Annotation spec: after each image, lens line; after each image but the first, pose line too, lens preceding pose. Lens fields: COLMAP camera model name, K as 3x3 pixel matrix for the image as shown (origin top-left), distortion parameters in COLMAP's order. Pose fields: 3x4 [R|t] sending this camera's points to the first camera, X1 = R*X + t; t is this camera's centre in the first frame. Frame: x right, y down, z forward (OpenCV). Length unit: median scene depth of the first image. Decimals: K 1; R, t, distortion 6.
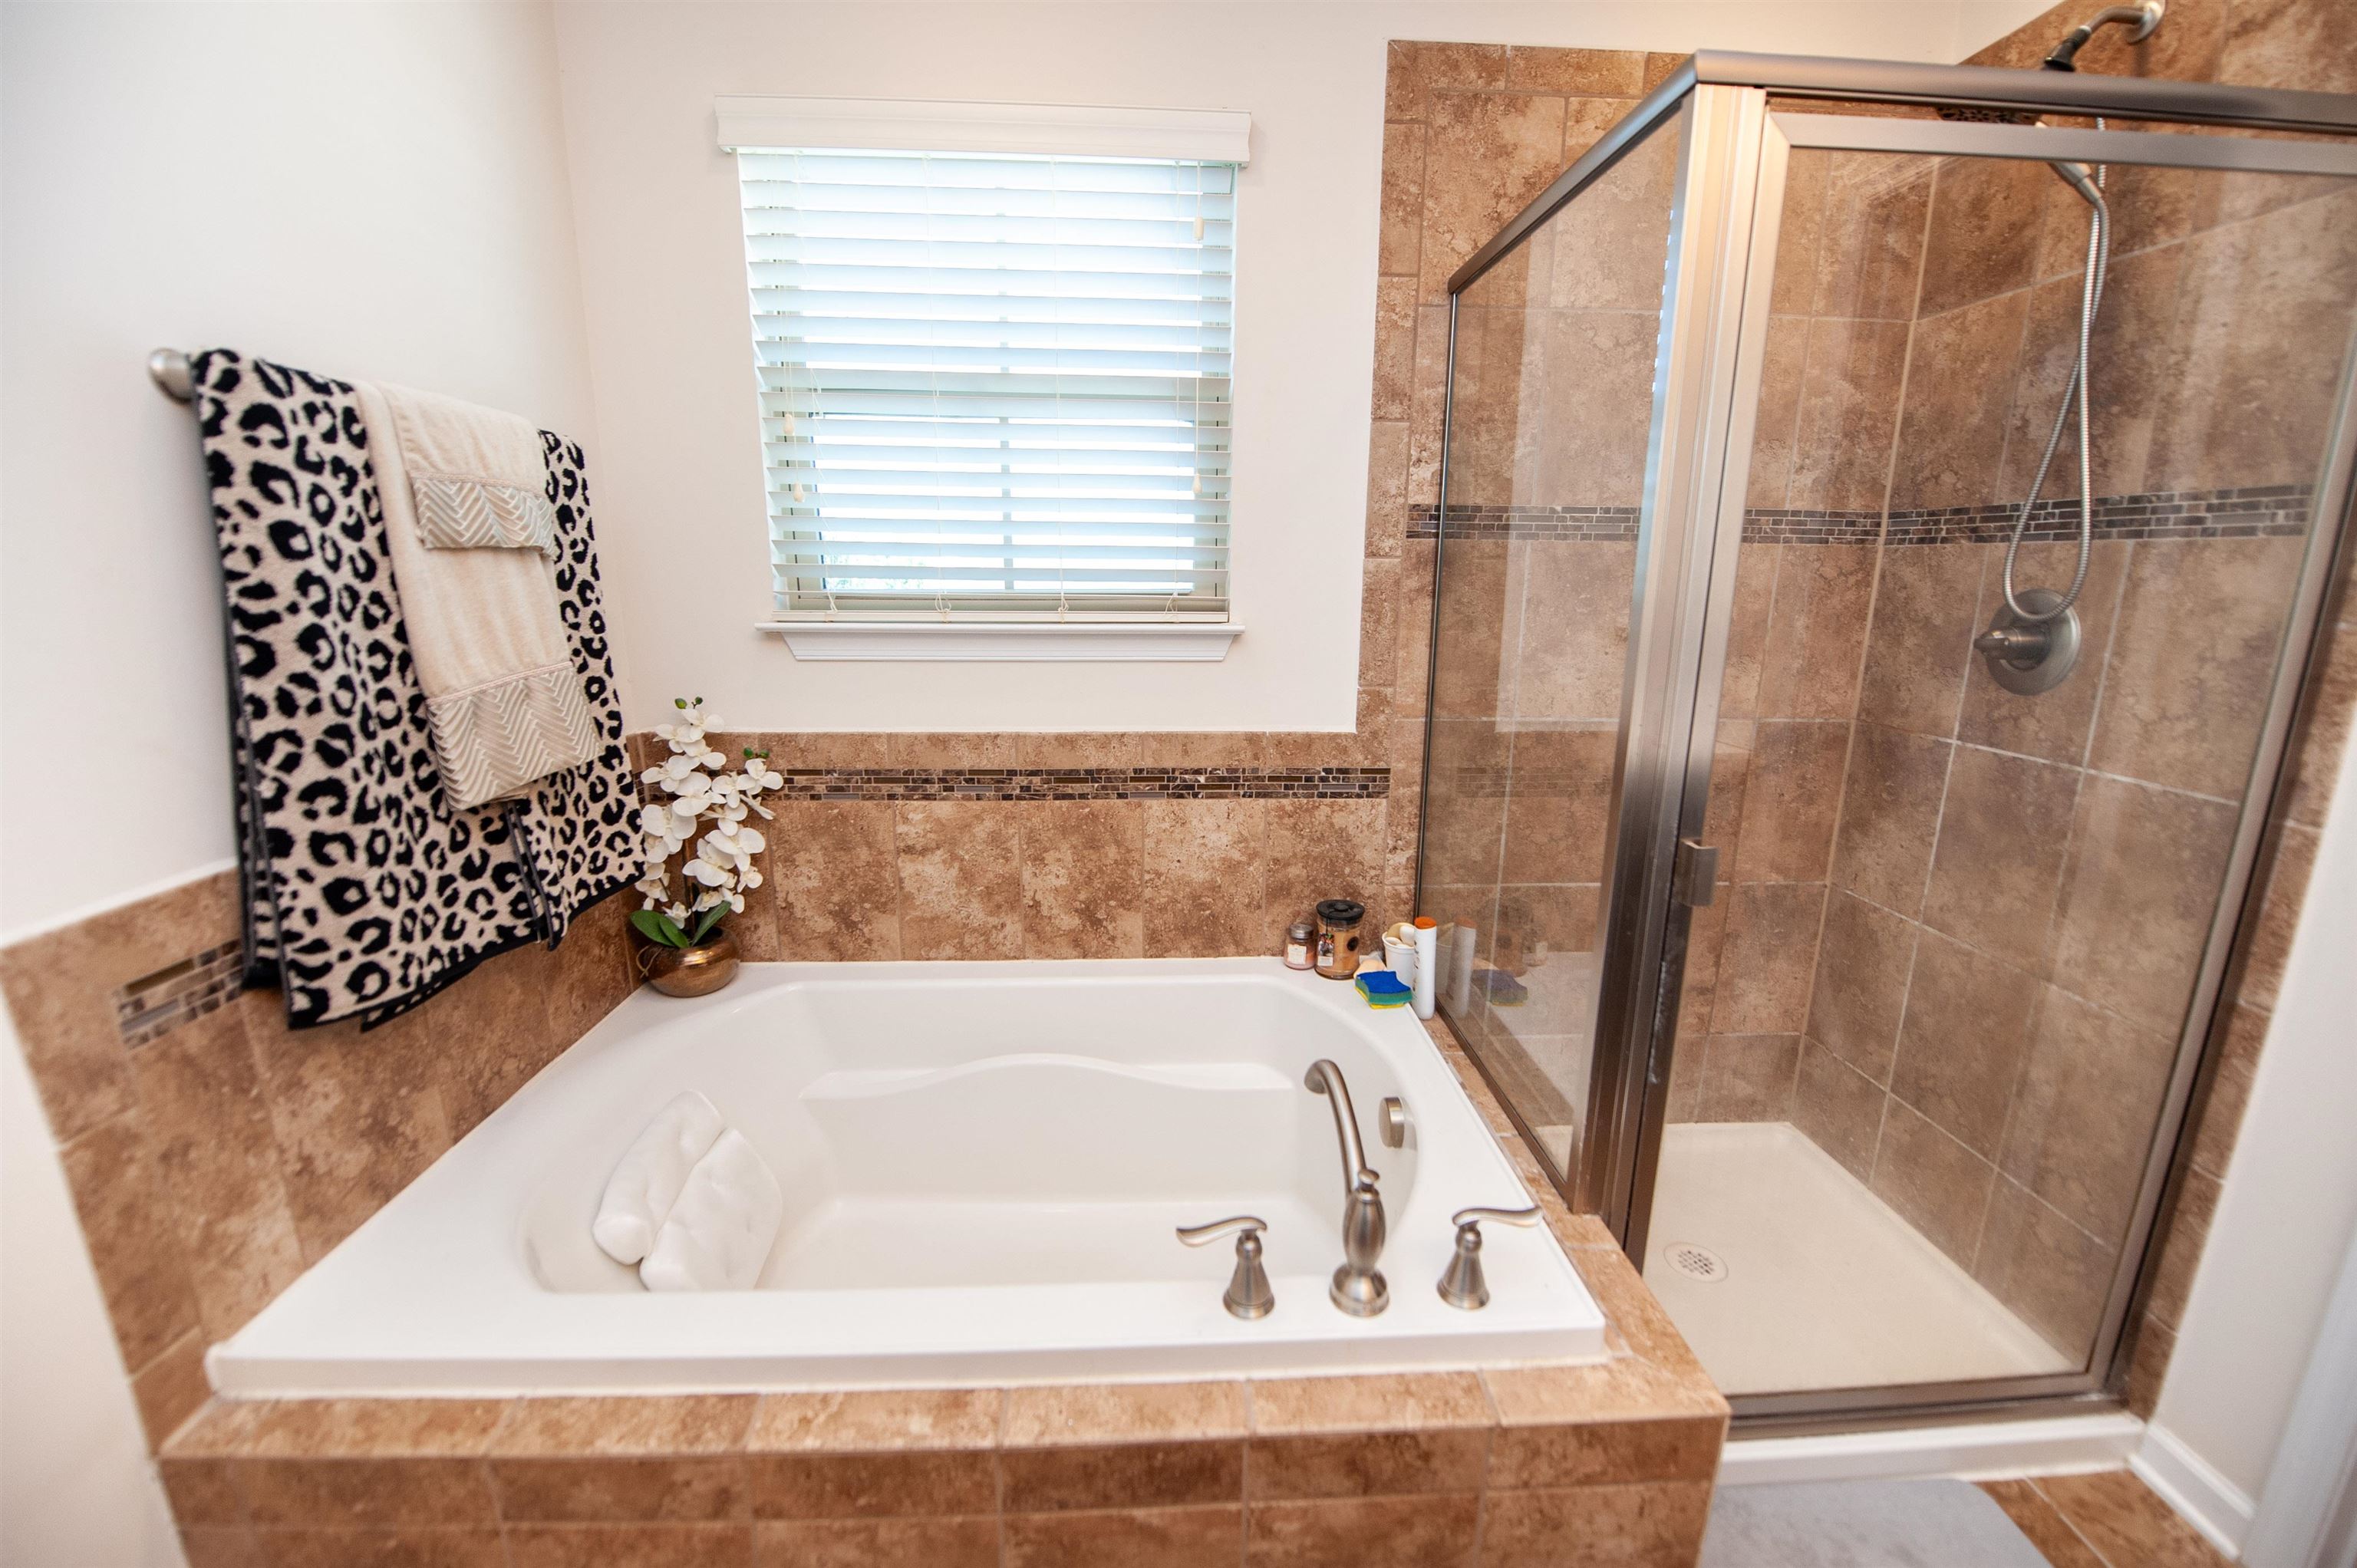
lens RADIAL K [[954.4, 0, 1179.8], [0, 954.4, 791.2], [0, 0, 1]] dist [-0.022586, -0.000268]
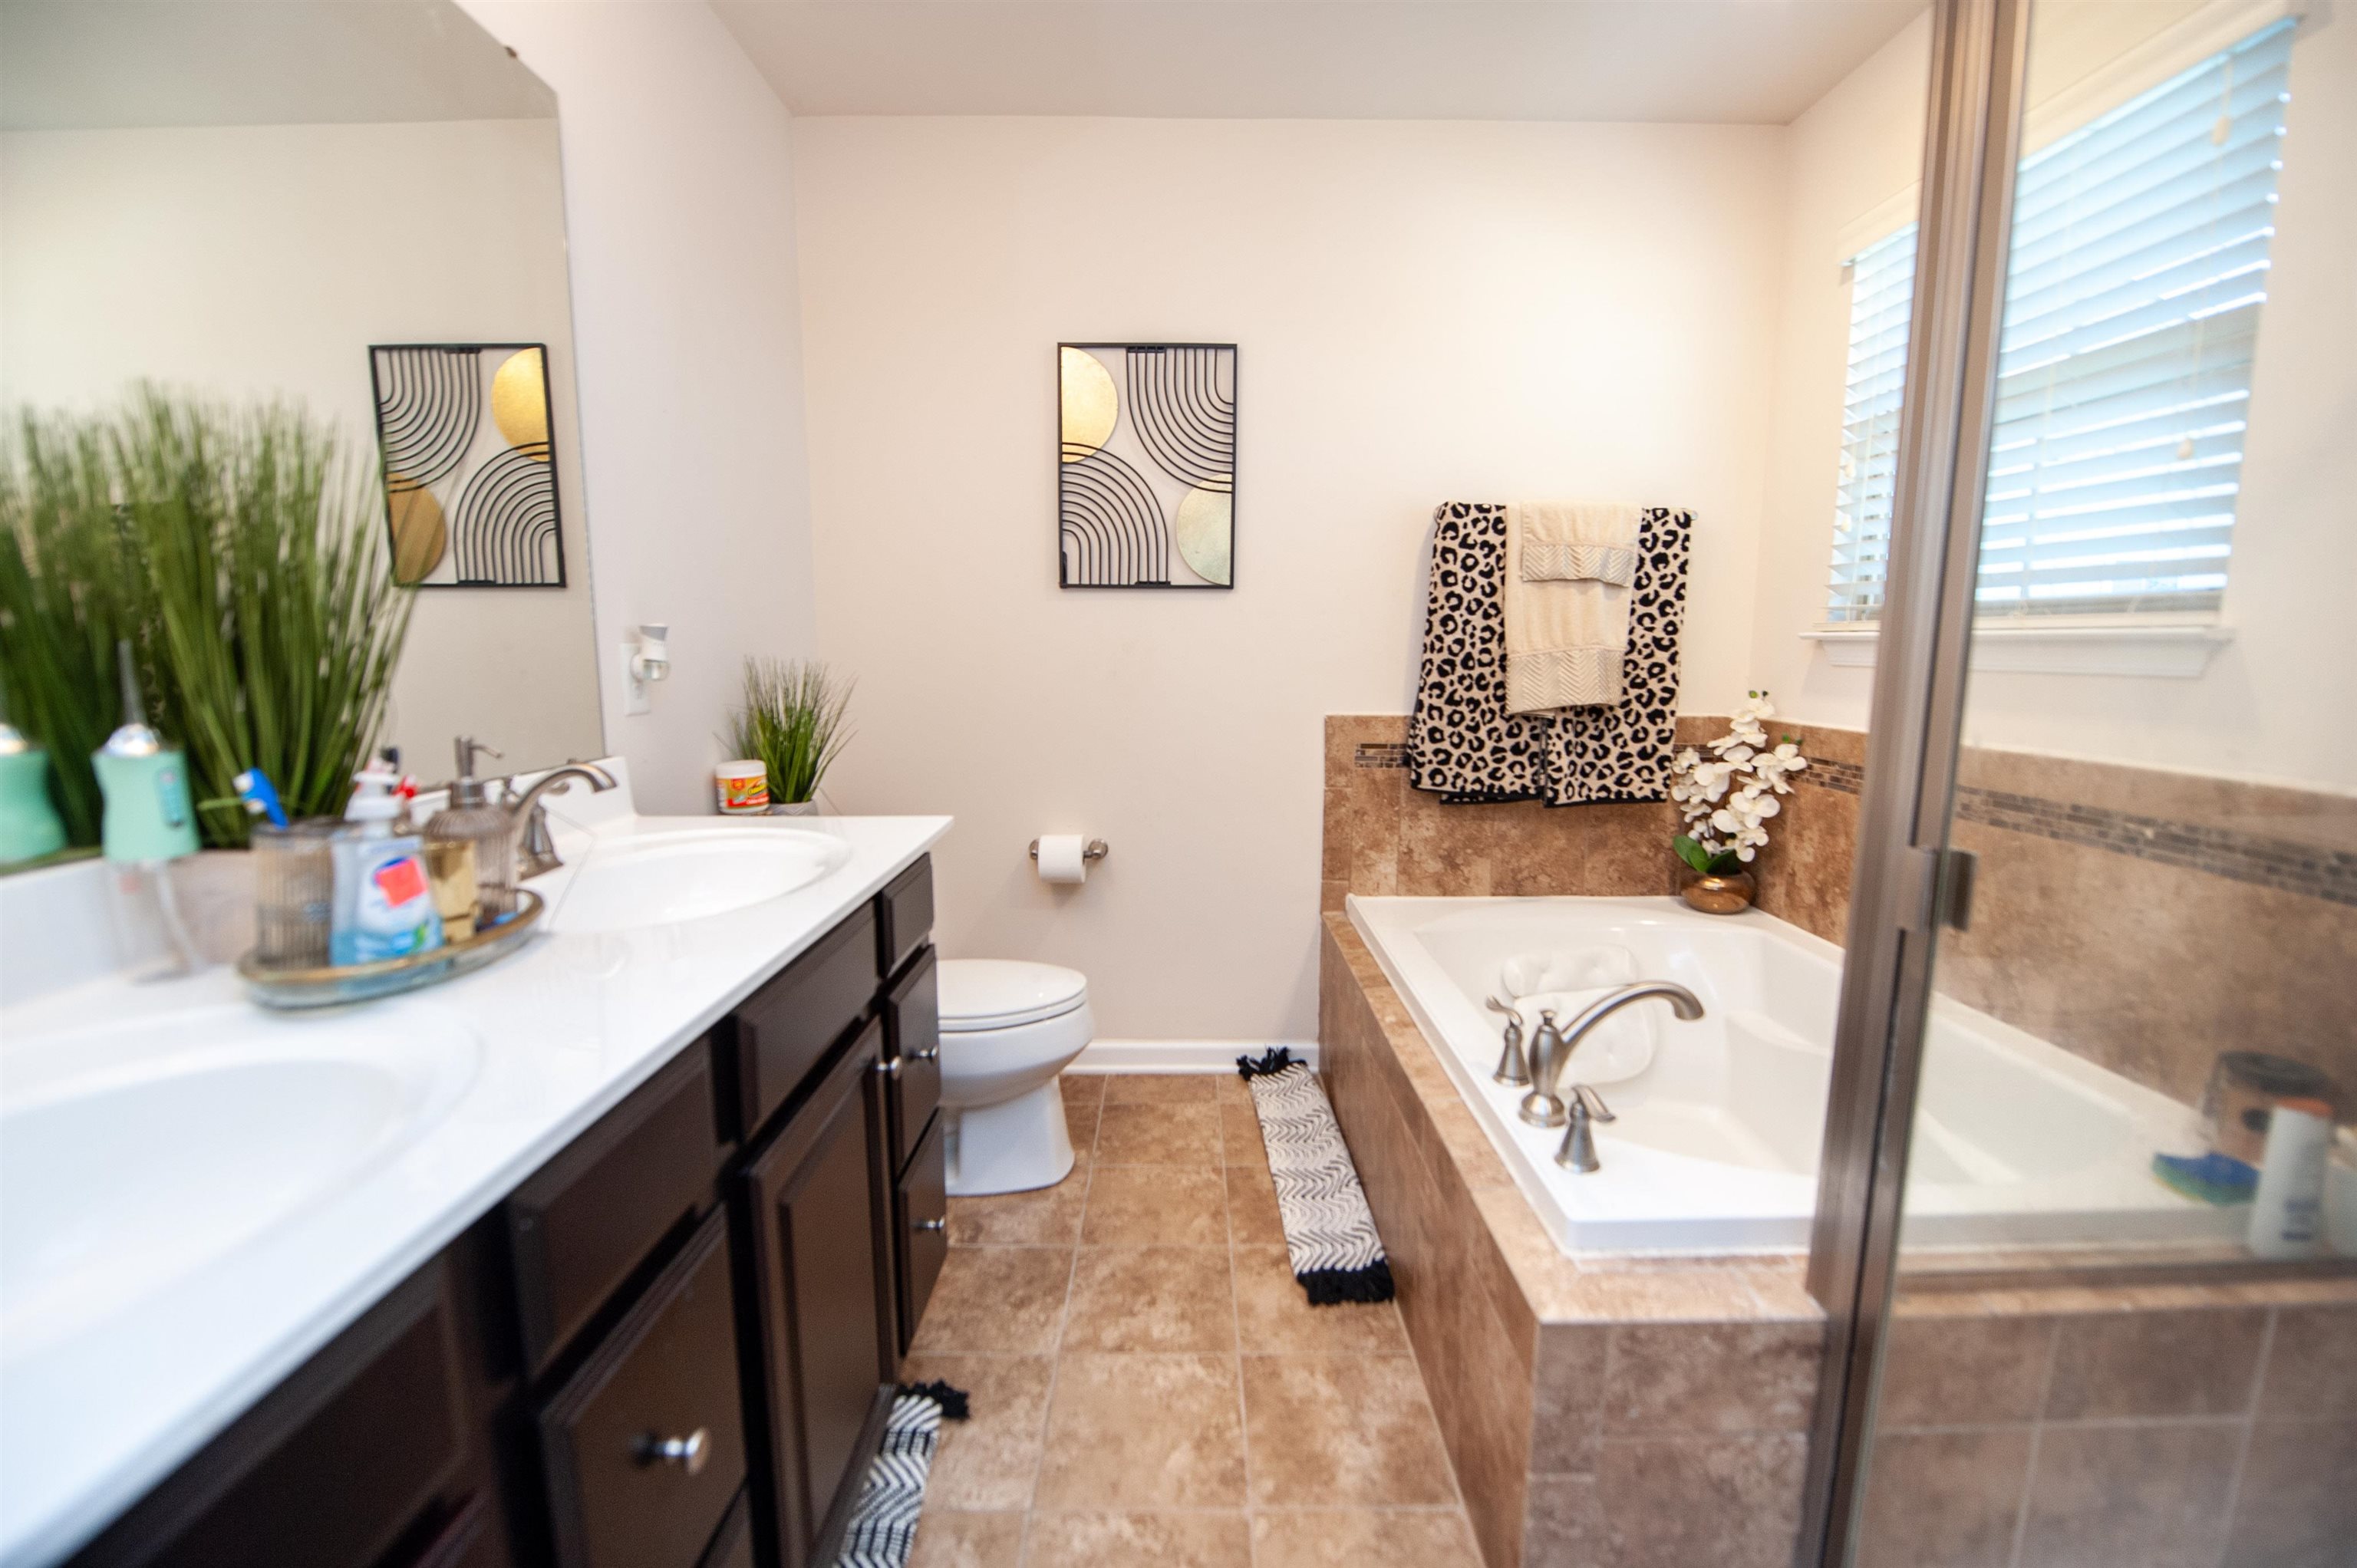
lens RADIAL K [[954.4, 0, 1179.8], [0, 954.4, 791.2], [0, 0, 1]] dist [-0.022586, -0.000268]
pose [[-0.042339, 0.144194, -0.988643, 1.226819], [-0.229808, 0.961593, 0.150091, 0.033721], [0.972314, 0.233553, -0.007576, 0.391516]]
